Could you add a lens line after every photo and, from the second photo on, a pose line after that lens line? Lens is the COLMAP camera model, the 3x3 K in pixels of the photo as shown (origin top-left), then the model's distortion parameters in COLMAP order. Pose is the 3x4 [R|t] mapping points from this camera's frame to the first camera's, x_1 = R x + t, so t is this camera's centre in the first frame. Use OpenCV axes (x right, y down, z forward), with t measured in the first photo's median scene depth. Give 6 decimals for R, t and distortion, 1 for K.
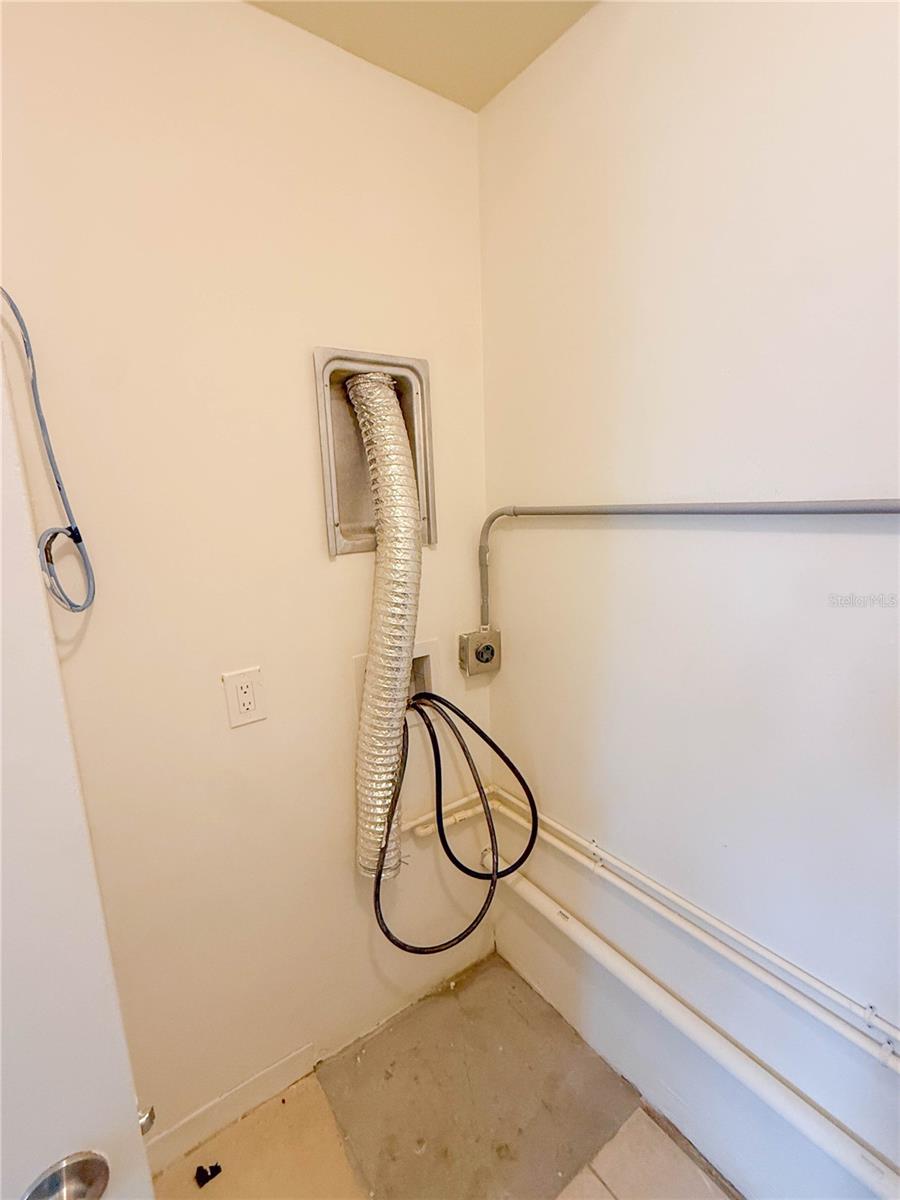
lens RADIAL K [[546.5, 0, 451.0], [0, 546.5, 603.7], [0, 0, 1]] dist [0.000608, 0.000590]
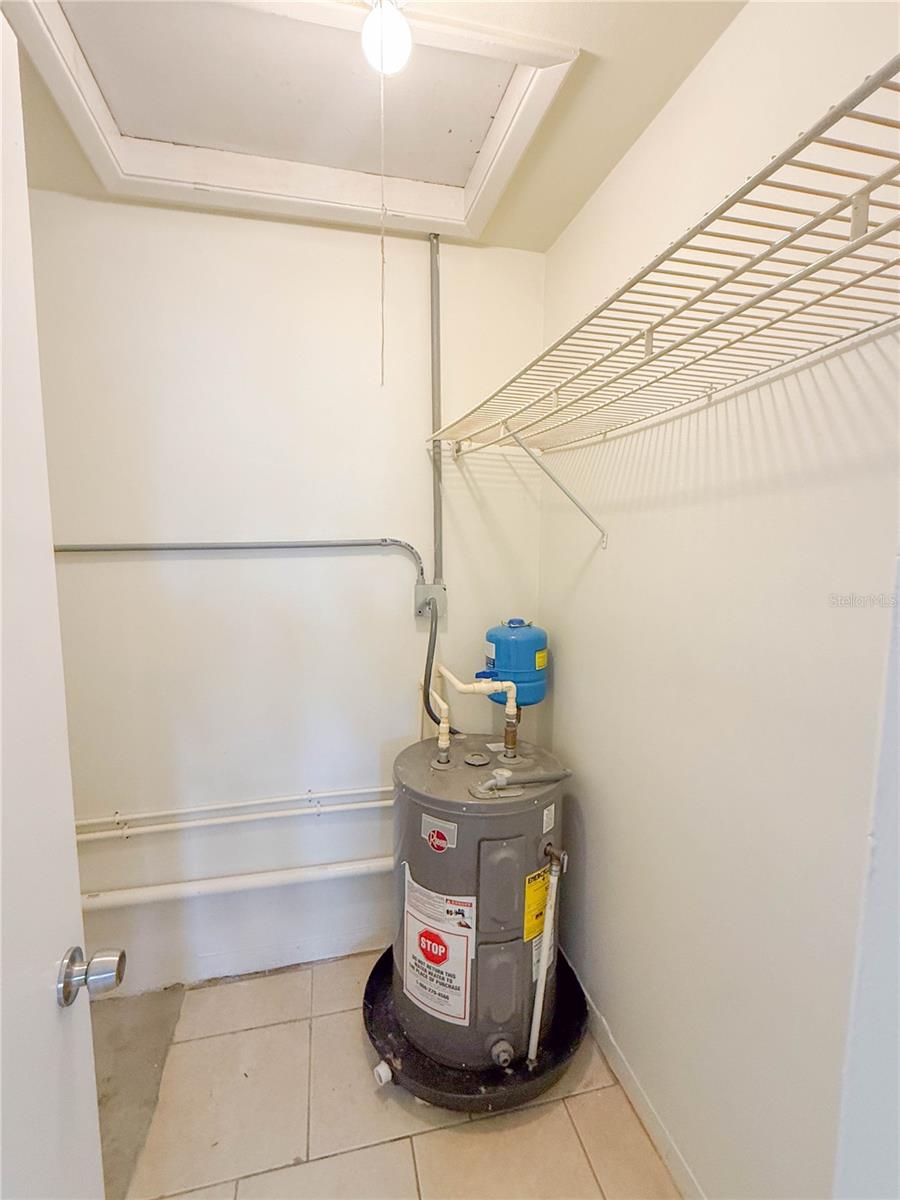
lens RADIAL K [[546.5, 0, 451.0], [0, 546.5, 603.7], [0, 0, 1]] dist [0.000608, 0.000590]
pose [[0.364799, -0.083763, 0.927311, -0.640810], [0.157632, 0.987124, 0.027155, 0.056896], [-0.917646, 0.136268, 0.373305, -0.247677]]
